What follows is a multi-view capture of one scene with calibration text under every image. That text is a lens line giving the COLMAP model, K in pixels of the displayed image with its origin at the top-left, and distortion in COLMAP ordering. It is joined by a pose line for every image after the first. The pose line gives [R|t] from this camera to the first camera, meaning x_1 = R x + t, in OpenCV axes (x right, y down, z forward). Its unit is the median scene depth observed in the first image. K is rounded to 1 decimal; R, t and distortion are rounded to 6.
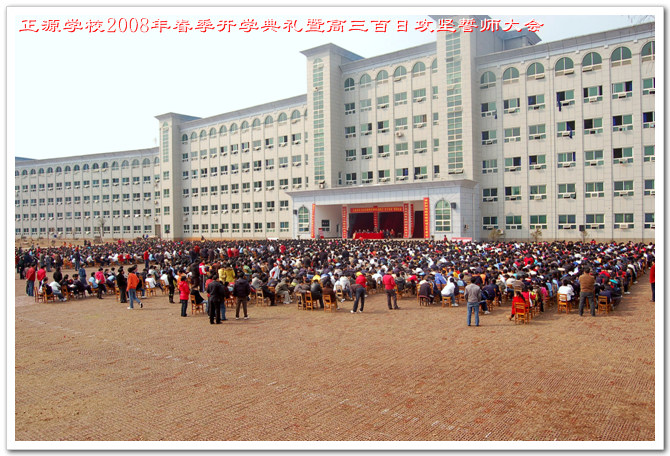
lens RADIAL K [[536.5, 0, 335.0], [0, 536.5, 228.0], [0, 0, 1]] dist [0.005089, 0.002745]
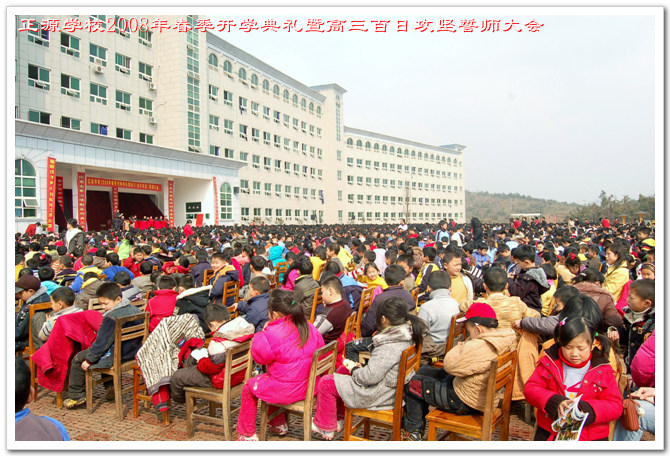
lens RADIAL K [[536.5, 0, 335.0], [0, 536.5, 228.0], [0, 0, 1]] dist [0.005089, 0.002745]
pose [[-0.232150, 0.017490, 0.972523, -0.562792], [0.019272, 0.999725, -0.013379, 0.029306], [-0.972489, 0.015636, -0.232423, 0.863023]]
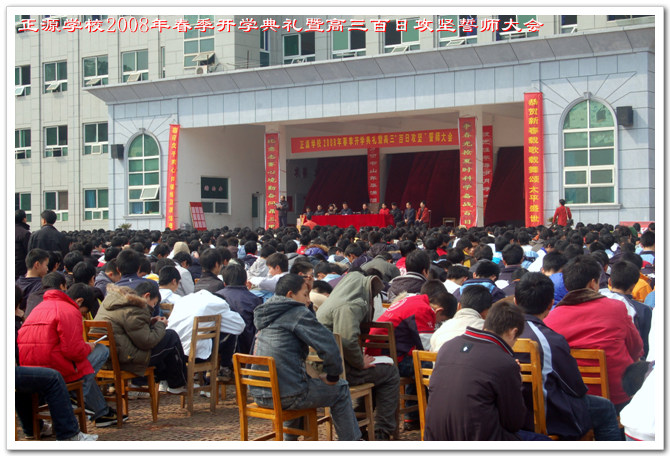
lens RADIAL K [[1325.8, 0, 335.0], [0, 1325.8, 228.0], [0, 0, 1]] dist [0.006417, -0.035482]
pose [[0.999730, 0.008121, 0.021754, 0.037235], [-0.007814, 0.999869, -0.014197, 0.025737], [-0.021866, 0.014023, 0.999663, 0.224540]]
